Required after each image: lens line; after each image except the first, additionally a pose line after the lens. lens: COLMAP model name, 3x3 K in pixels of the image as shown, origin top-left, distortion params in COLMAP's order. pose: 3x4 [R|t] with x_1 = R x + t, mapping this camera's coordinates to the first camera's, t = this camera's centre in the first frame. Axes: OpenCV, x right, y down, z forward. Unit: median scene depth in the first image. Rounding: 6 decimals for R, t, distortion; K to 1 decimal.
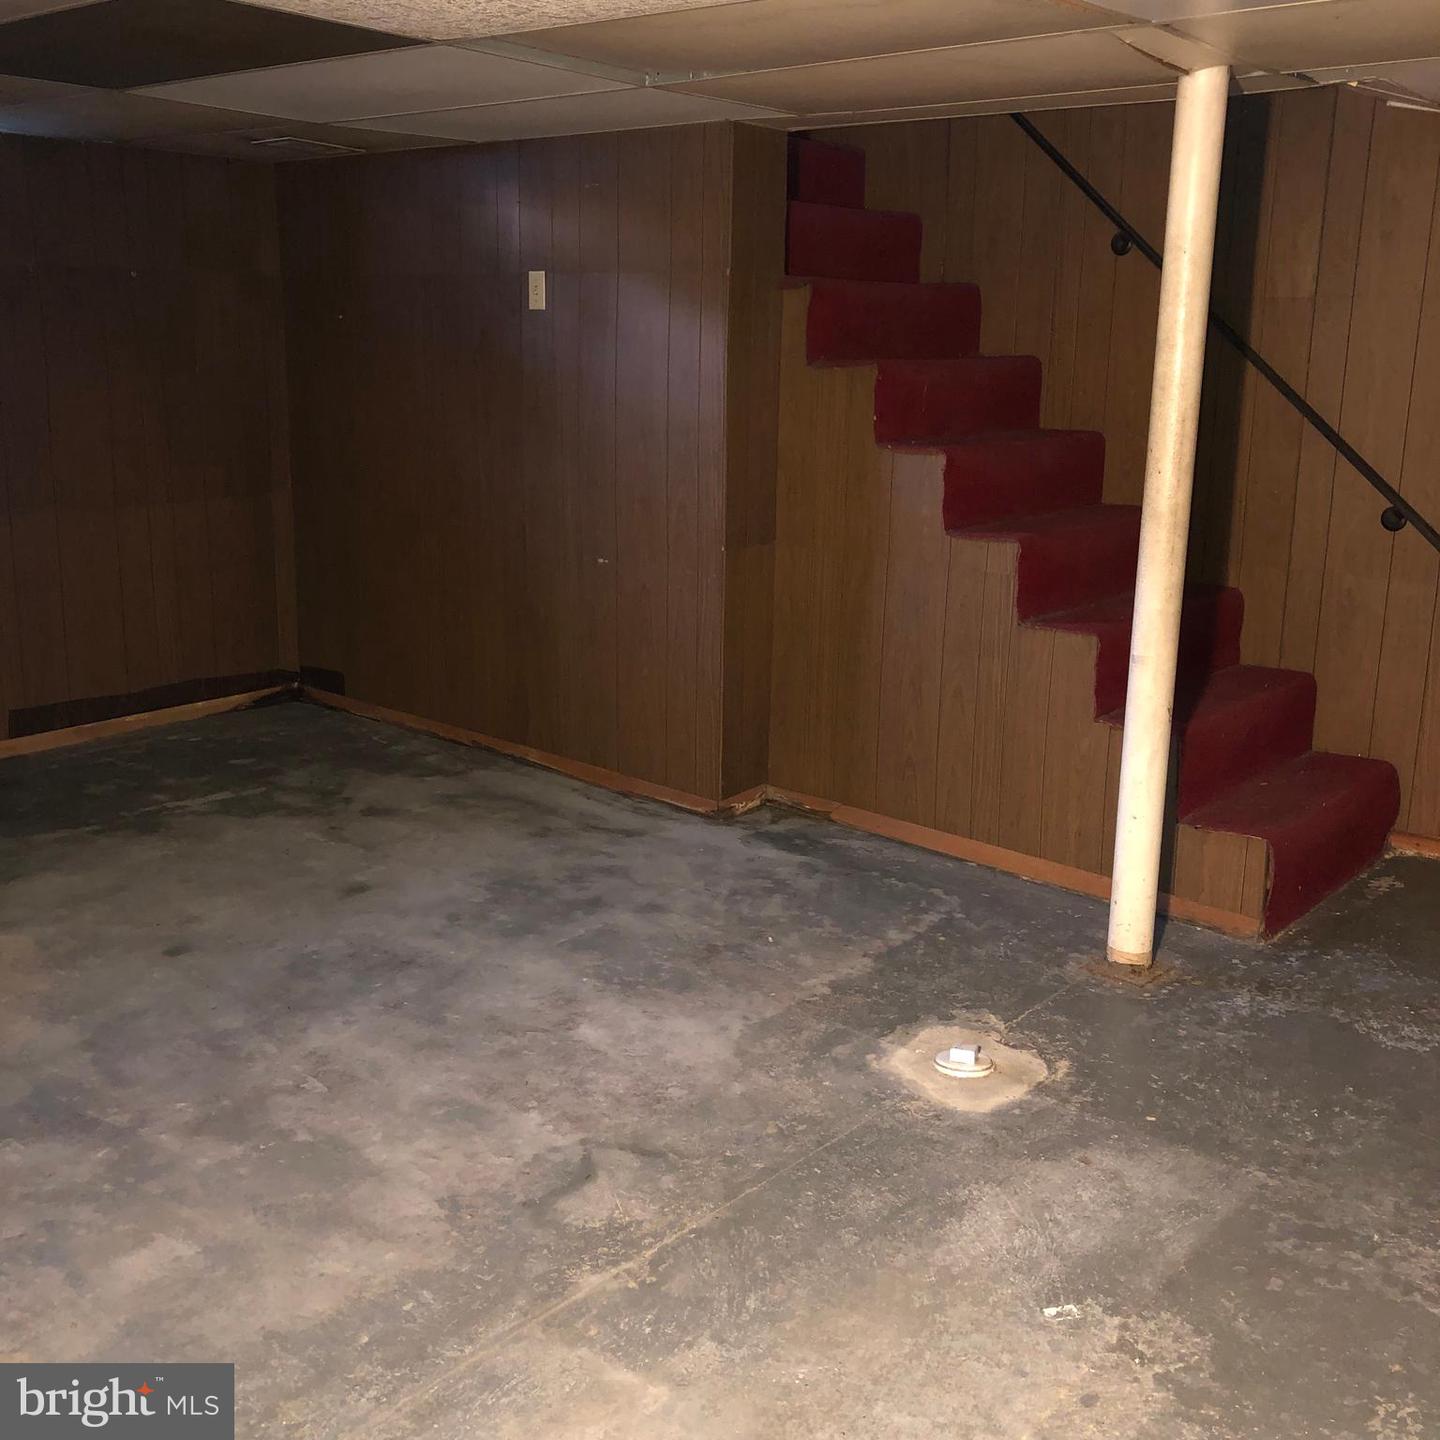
lens RADIAL K [[1561.8, 0, 697.5], [0, 1561.8, 715.9], [0, 0, 1]] dist [-0.022922, 0.033645]
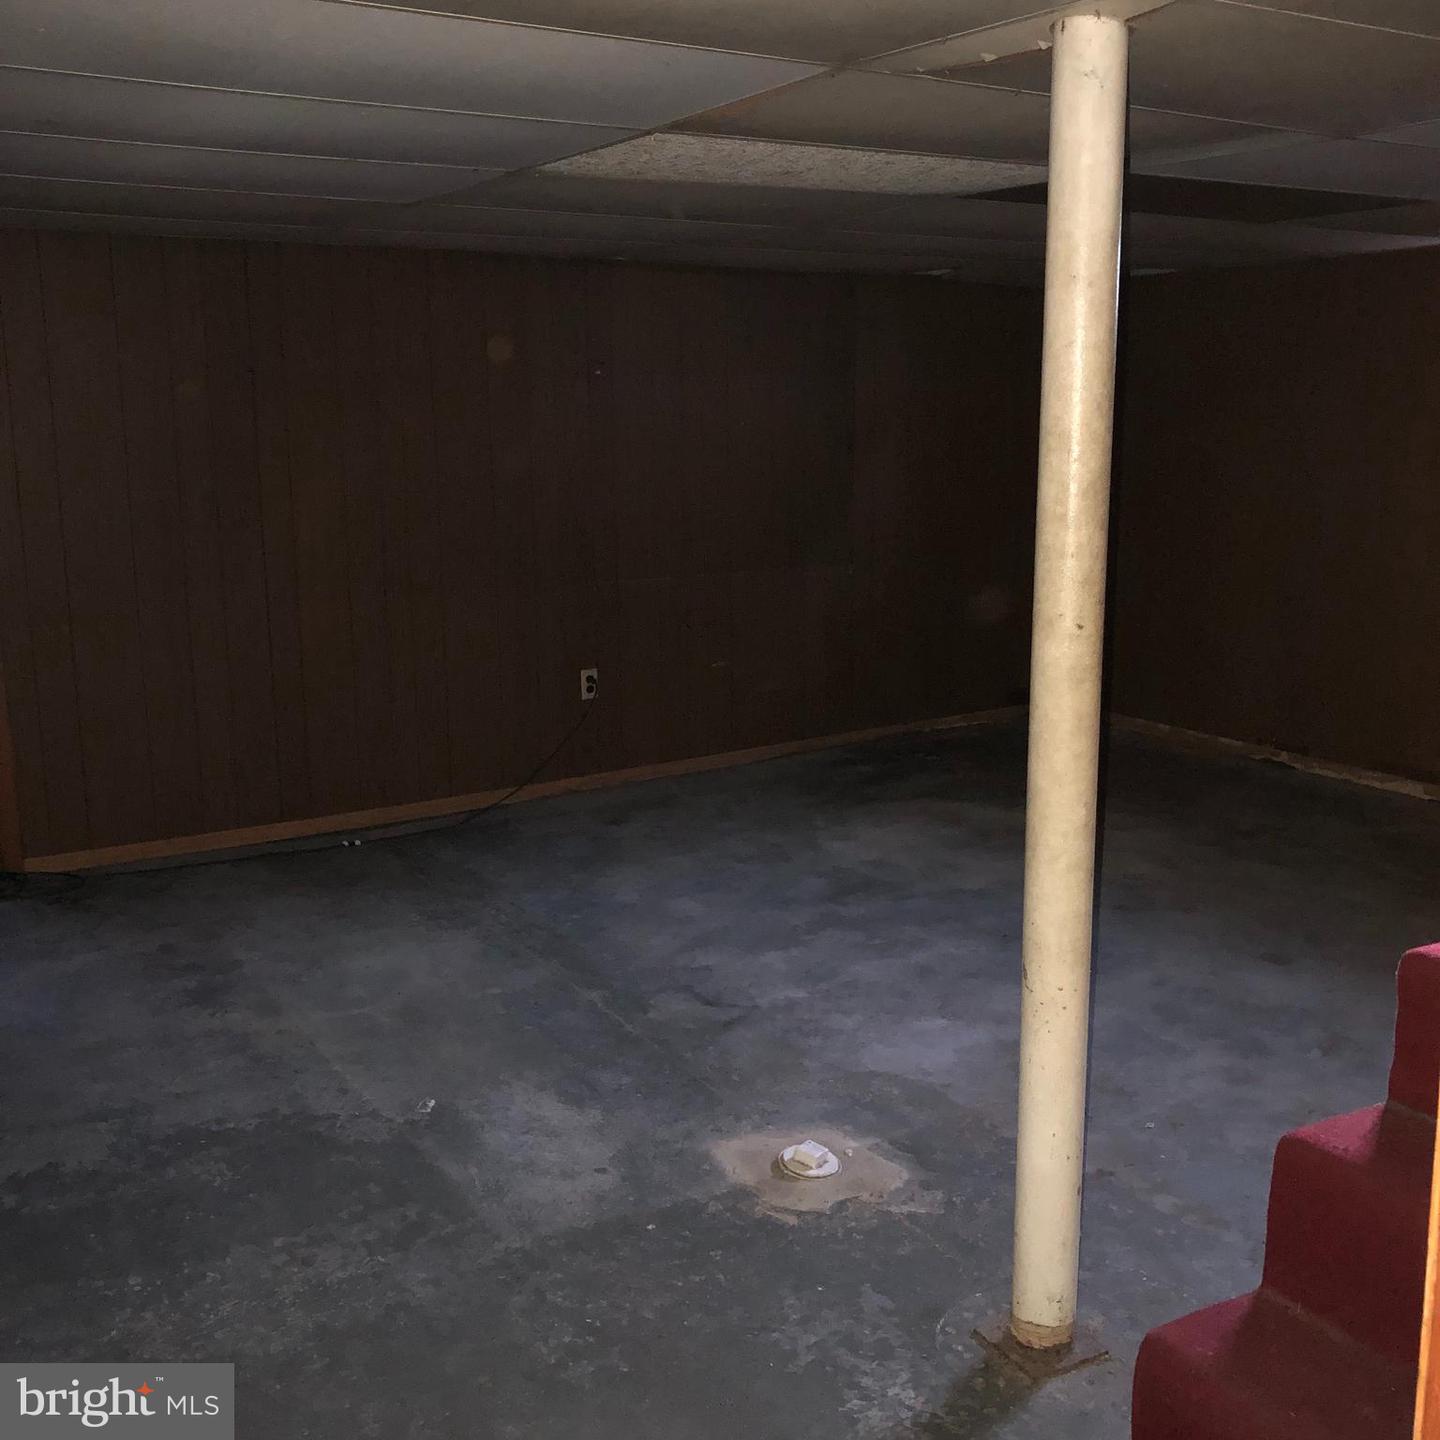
lens RADIAL K [[1585.7, 0, 722.2], [0, 1585.7, 694.1], [0, 0, 1]] dist [0.004338, -0.000436]
pose [[-0.294053, 0.168499, -0.940819, 1.147262], [-0.240712, 0.939554, 0.243507, -0.299732], [0.924981, 0.298070, -0.235720, 1.178594]]
